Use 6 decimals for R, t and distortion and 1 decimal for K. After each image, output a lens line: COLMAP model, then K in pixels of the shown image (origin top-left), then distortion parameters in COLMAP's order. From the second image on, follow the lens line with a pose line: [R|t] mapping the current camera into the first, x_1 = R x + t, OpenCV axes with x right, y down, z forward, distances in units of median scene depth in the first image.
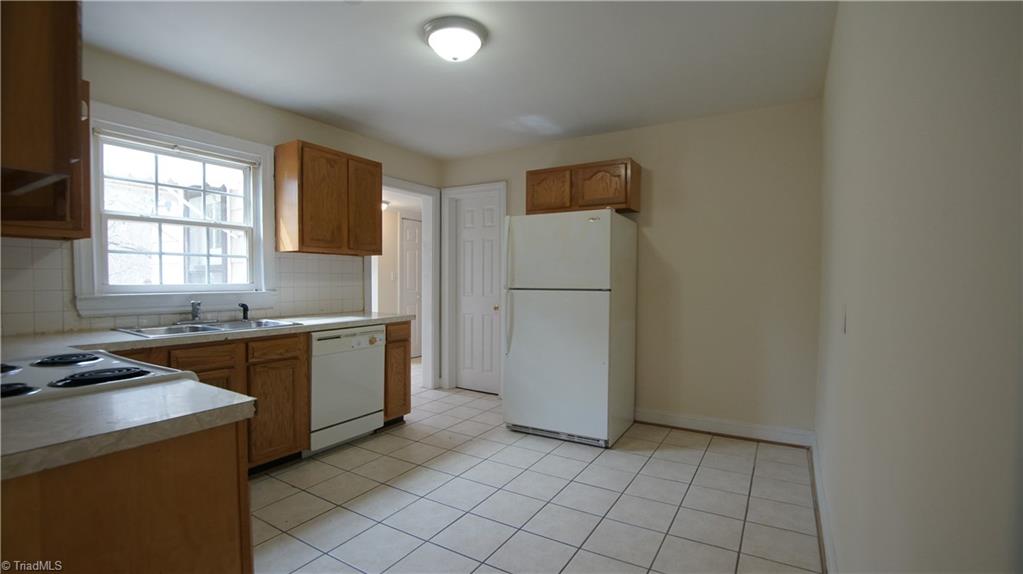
lens RADIAL K [[456.2, 0, 514.0], [0, 456.2, 288.0], [0, 0, 1]] dist [-0.032374, 0.002949]
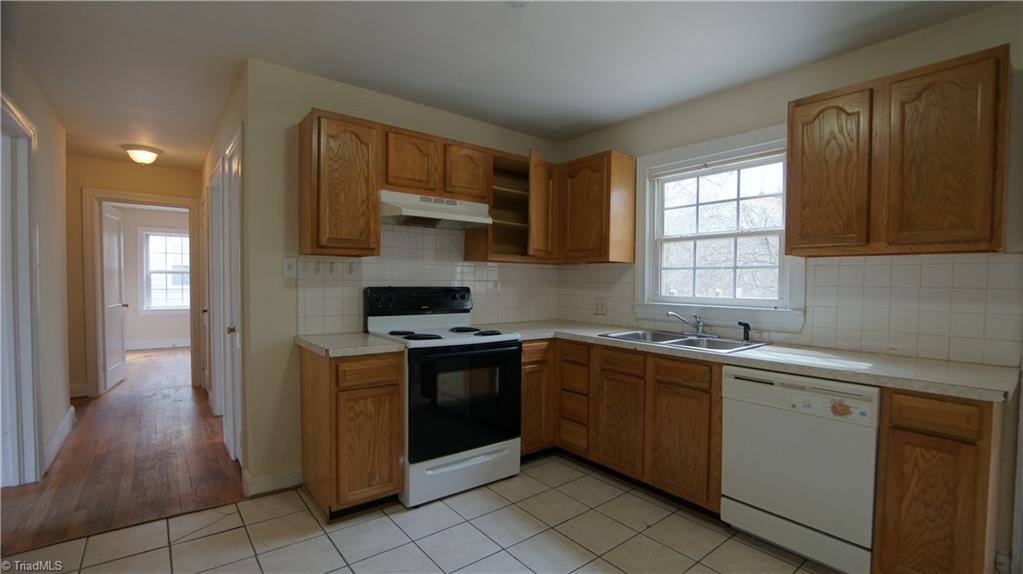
lens RADIAL K [[456.2, 0, 512.7], [0, 456.2, 291.7], [0, 0, 1]] dist [-0.032374, 0.002949]
pose [[-0.344855, 0.011702, -0.938583, 0.370237], [-0.031938, 0.999197, 0.024192, -0.029956], [0.938112, 0.038320, -0.344205, 0.892201]]
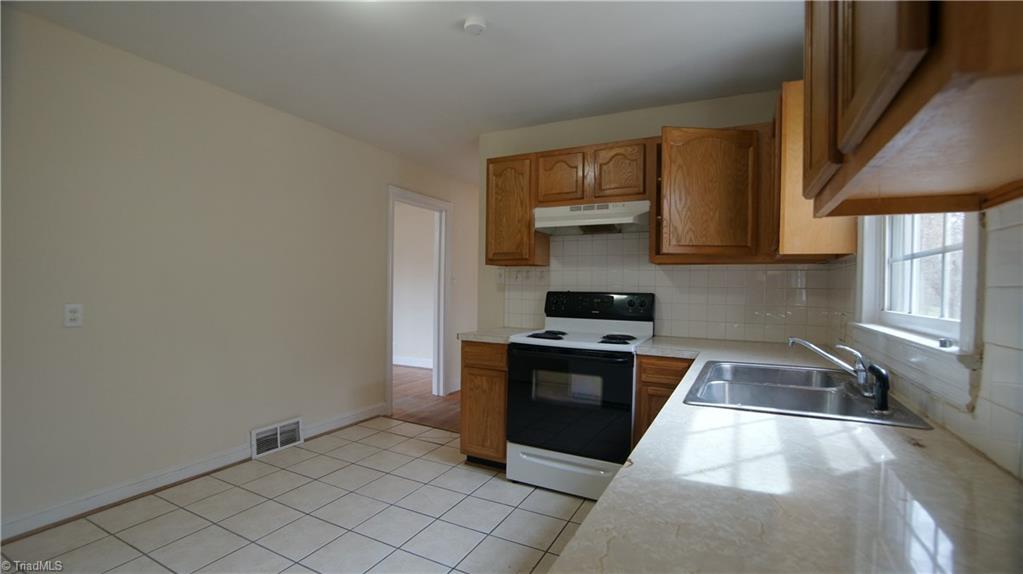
lens RADIAL K [[456.2, 0, 508.2], [0, 456.2, 289.6], [0, 0, 1]] dist [-0.032374, 0.002949]
pose [[-0.997762, -0.018522, -0.064245, -0.187080], [-0.020336, 0.999409, 0.027706, -0.038821], [0.063694, 0.028951, -0.997549, 1.336231]]
